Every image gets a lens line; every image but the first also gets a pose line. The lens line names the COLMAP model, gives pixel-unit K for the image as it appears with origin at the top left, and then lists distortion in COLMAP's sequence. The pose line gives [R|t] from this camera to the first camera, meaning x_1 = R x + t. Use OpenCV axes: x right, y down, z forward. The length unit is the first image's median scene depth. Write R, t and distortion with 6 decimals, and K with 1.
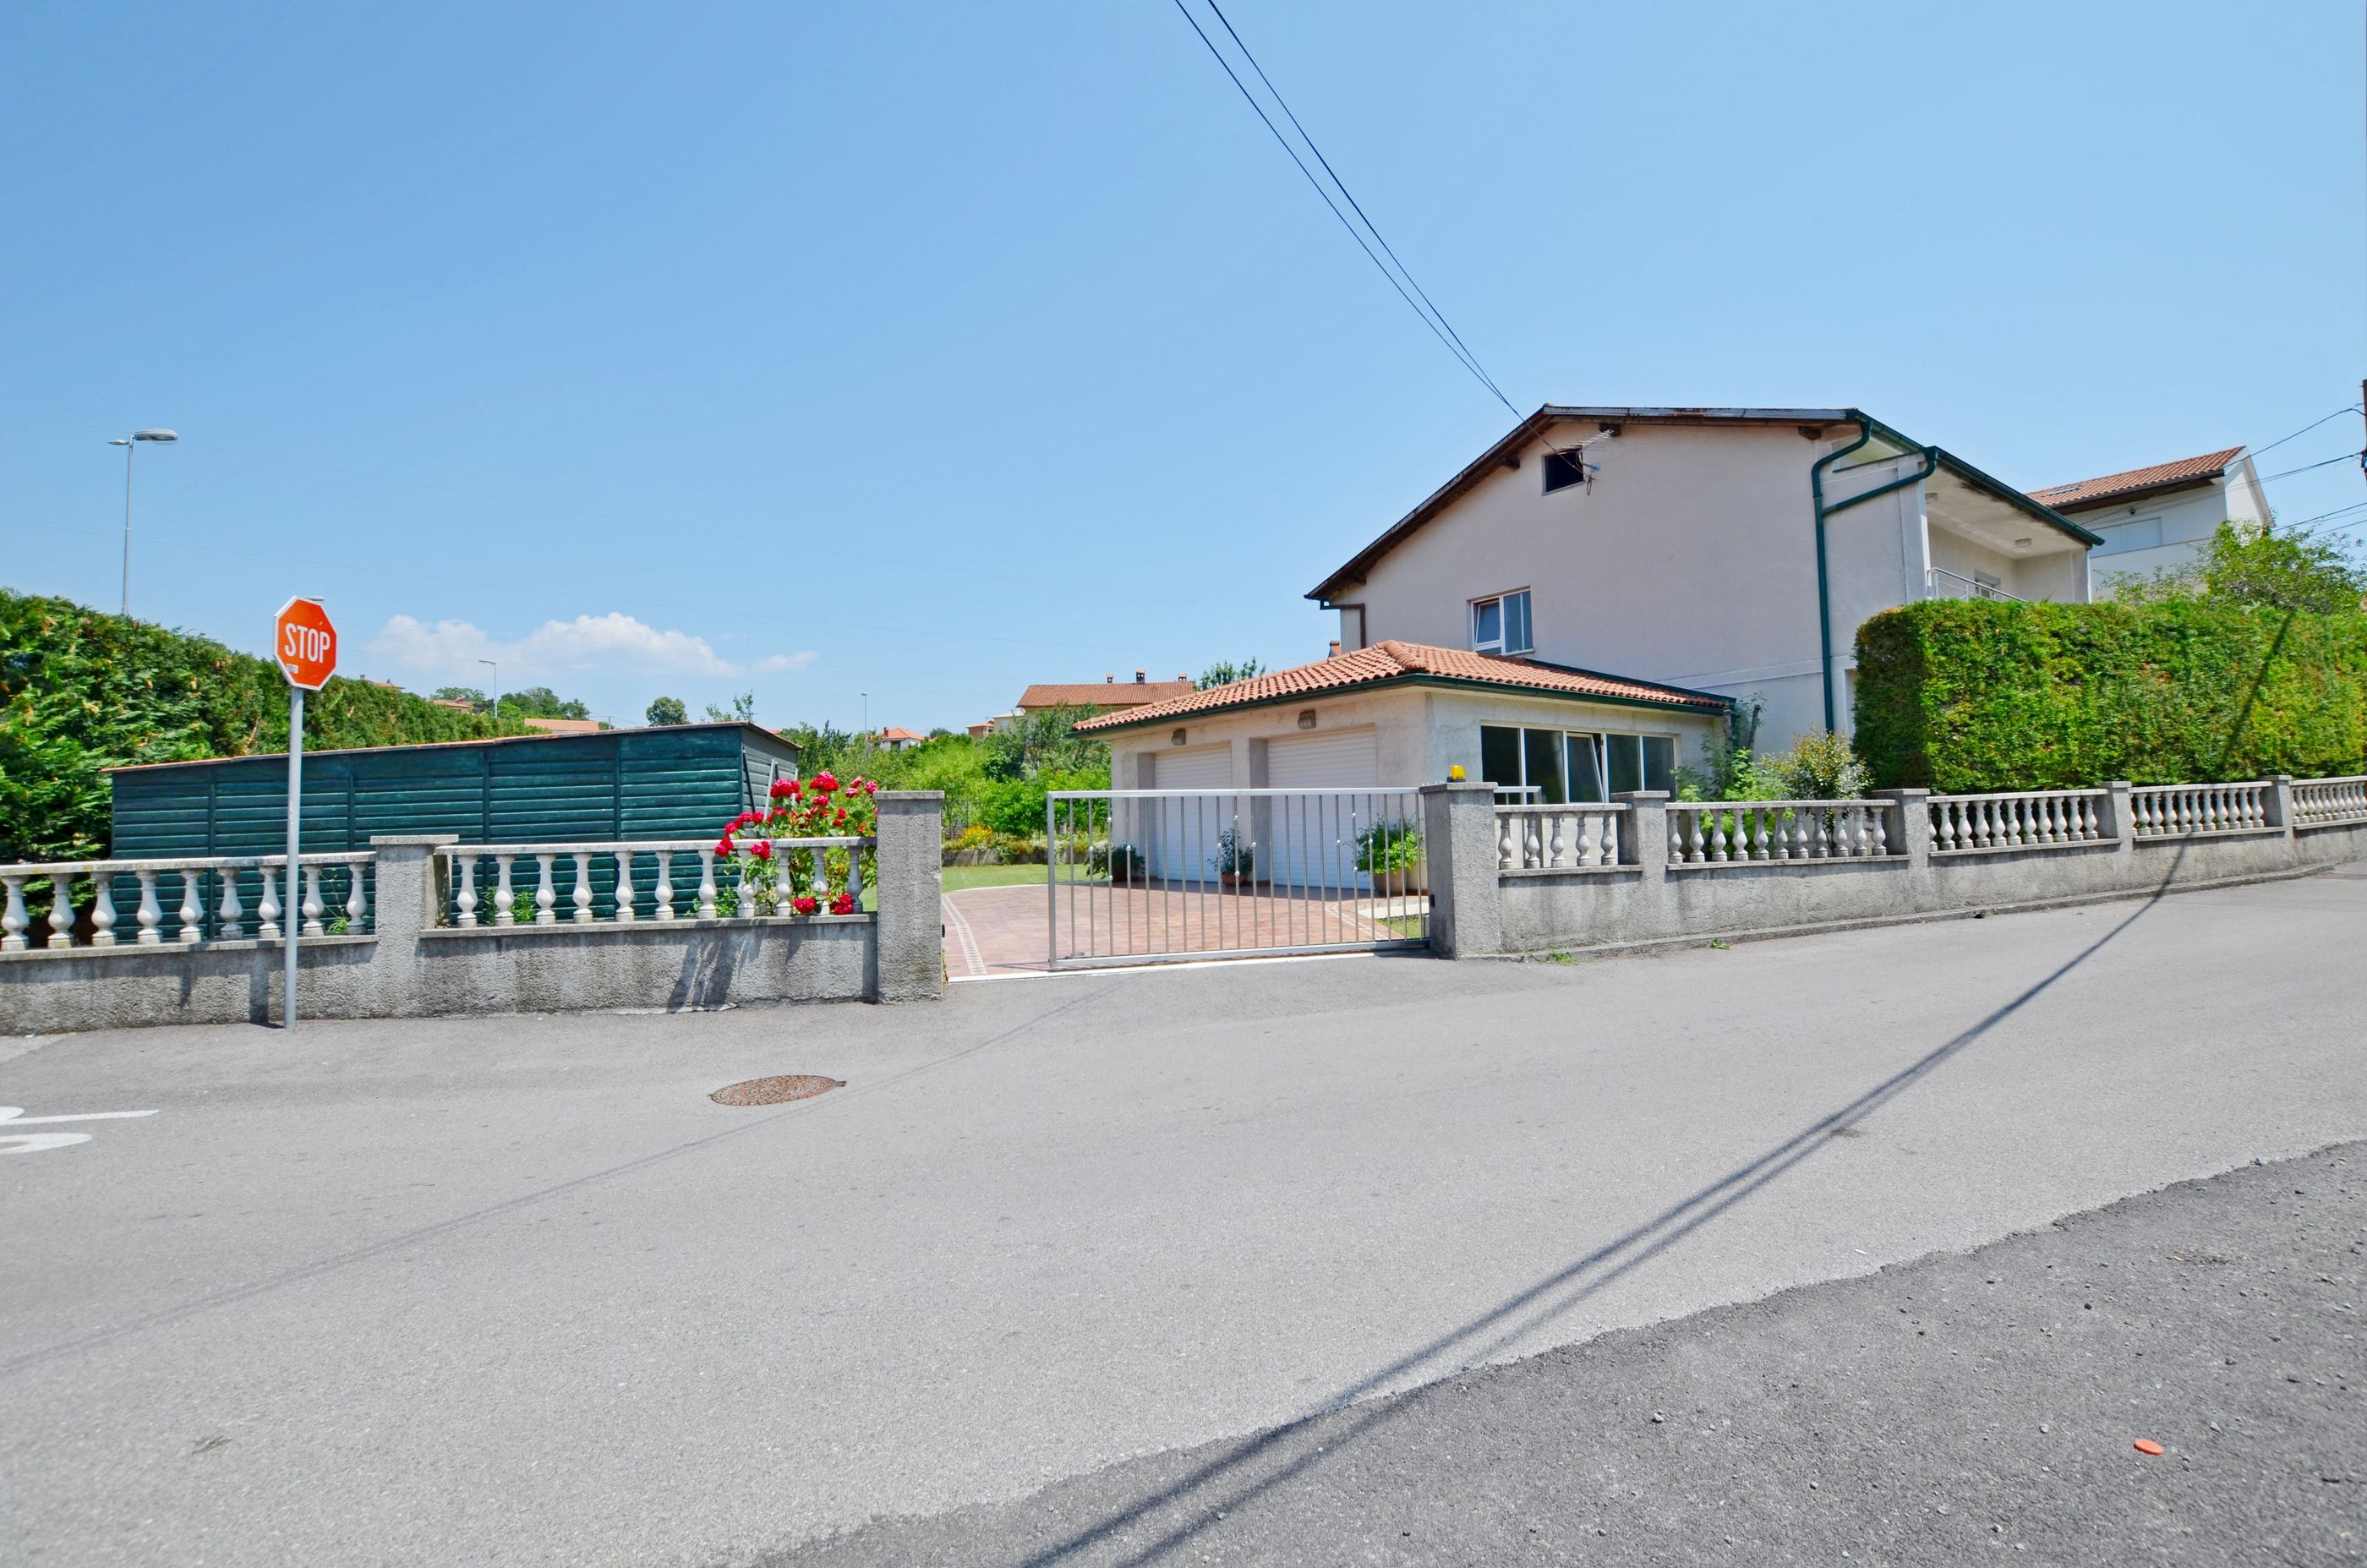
lens RADIAL K [[1043.7, 0, 1187.3], [0, 1043.7, 772.3], [0, 0, 1]] dist [-0.029784, 0.001243]
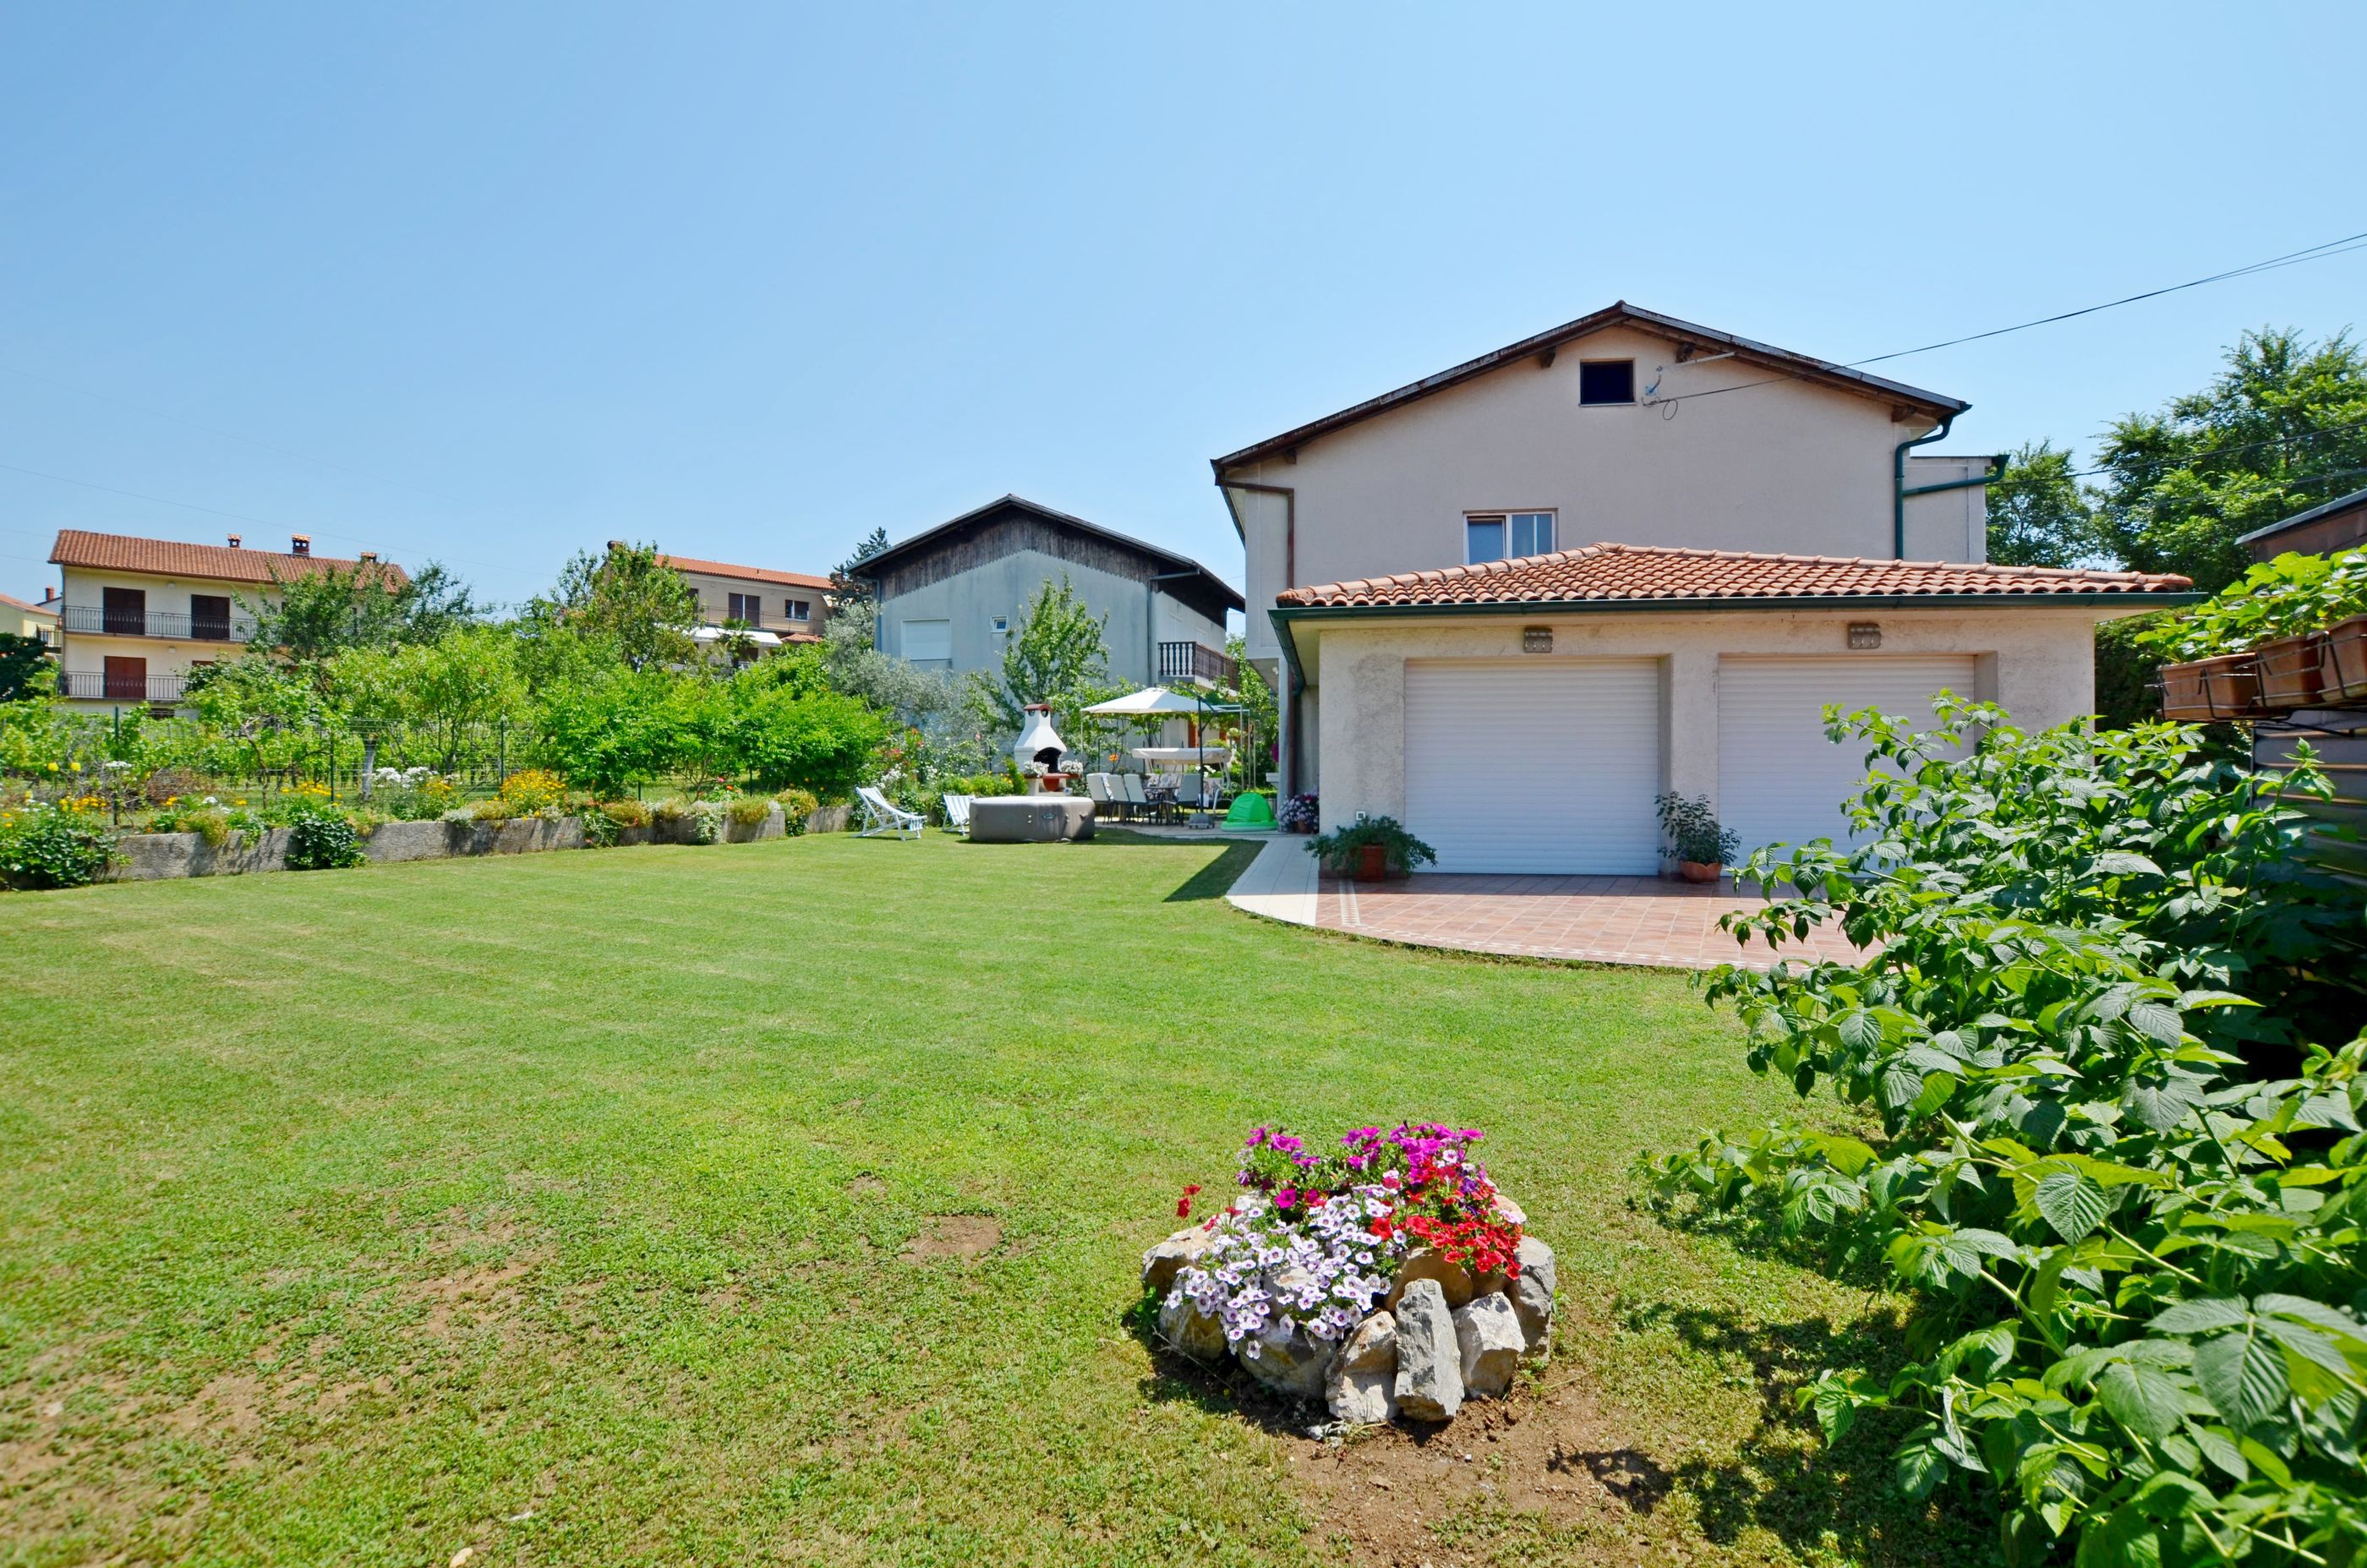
lens RADIAL K [[1043.7, 0, 1187.3], [0, 1043.7, 772.3], [0, 0, 1]] dist [-0.029784, 0.001243]
pose [[0.699500, 0.020045, 0.714352, -0.466569], [-0.052379, 0.998356, 0.023275, 0.031861], [-0.712711, -0.053698, 0.699400, 0.582596]]
